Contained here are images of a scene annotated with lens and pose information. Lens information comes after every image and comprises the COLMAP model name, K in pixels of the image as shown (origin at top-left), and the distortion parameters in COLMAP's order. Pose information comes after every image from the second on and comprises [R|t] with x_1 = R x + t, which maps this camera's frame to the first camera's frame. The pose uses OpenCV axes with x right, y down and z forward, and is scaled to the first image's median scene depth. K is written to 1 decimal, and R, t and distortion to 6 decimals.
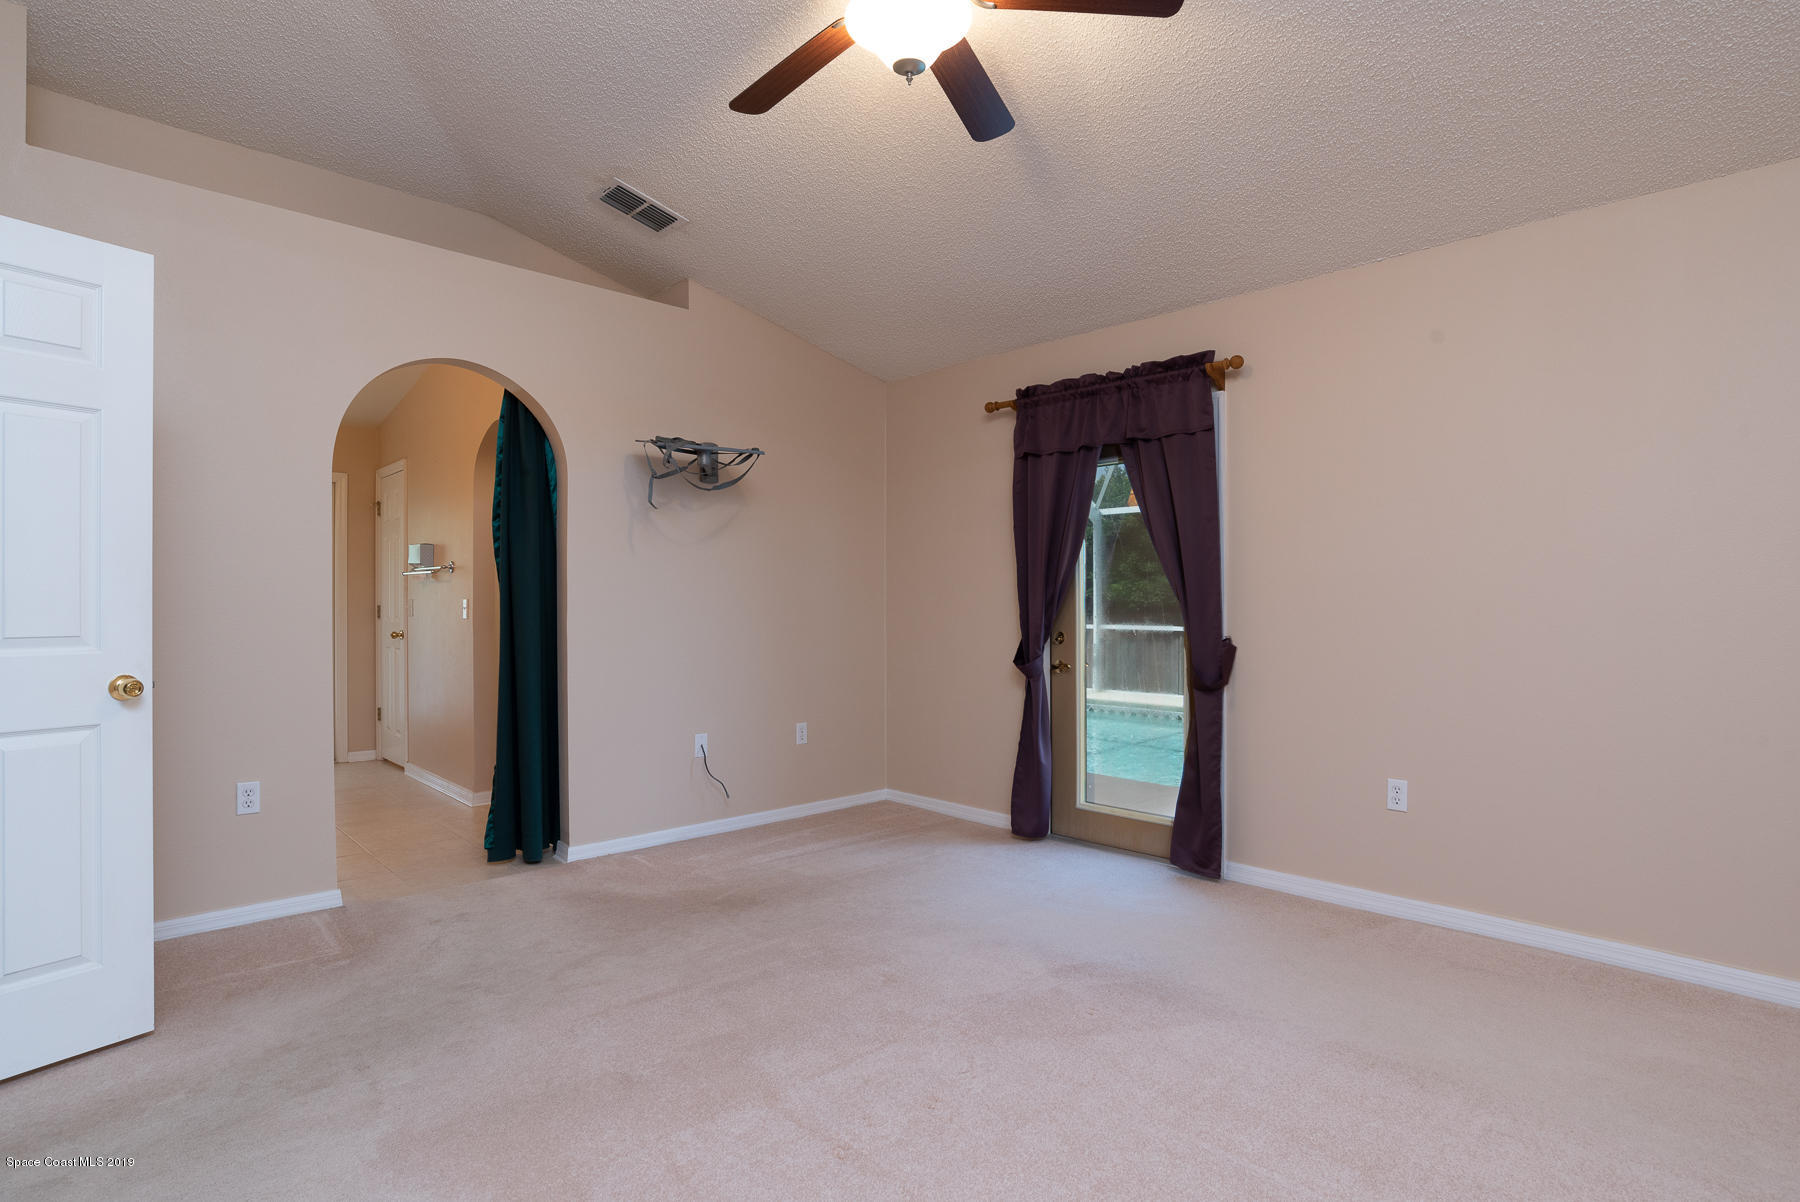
lens RADIAL K [[908.6, 0, 920.0], [0, 908.6, 613.3], [0, 0, 1]] dist [-0.051224, 0.020782]
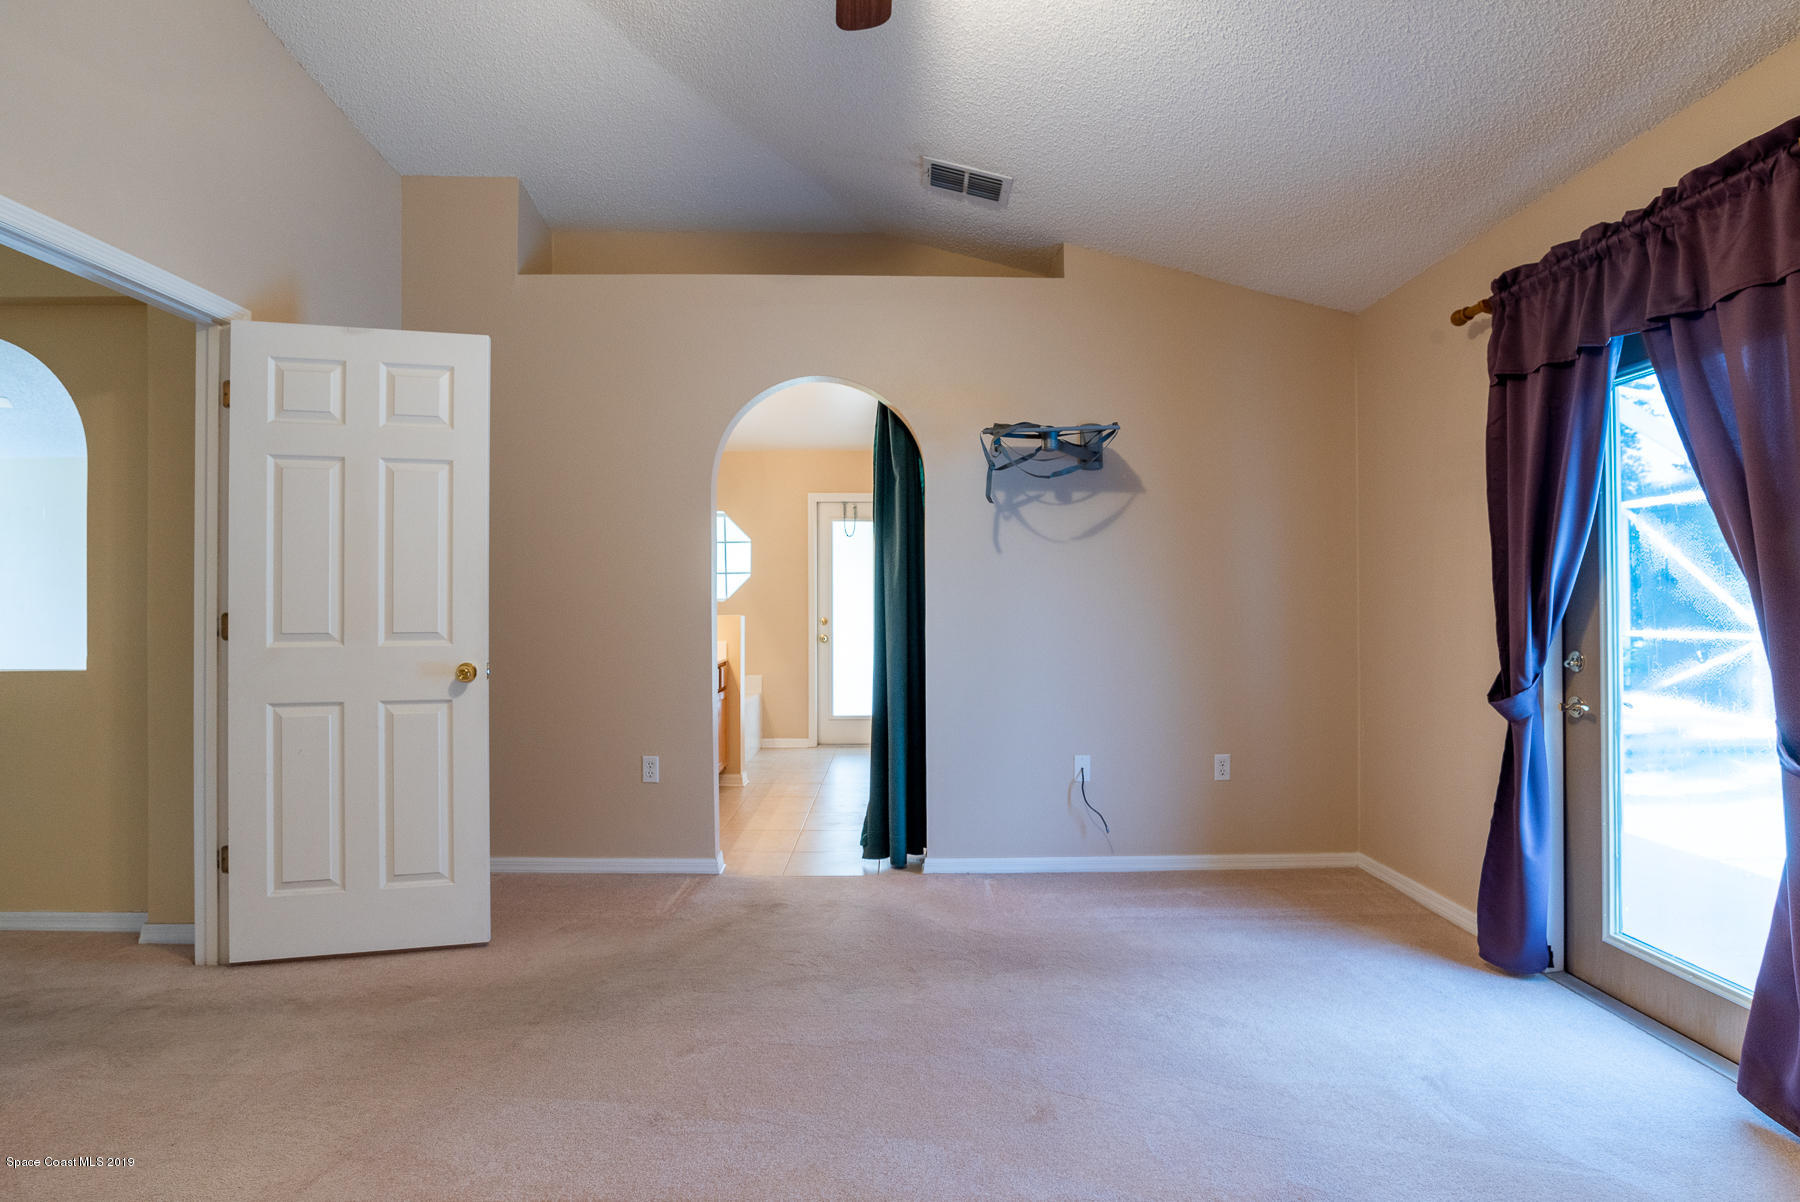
lens RADIAL K [[908.6, 0, 920.0], [0, 908.6, 613.3], [0, 0, 1]] dist [-0.051224, 0.020782]
pose [[0.731462, 0.002831, -0.681876, 0.266795], [-0.006139, 0.999978, -0.002434, -0.002394], [0.681854, 0.005967, 0.731464, 0.268532]]
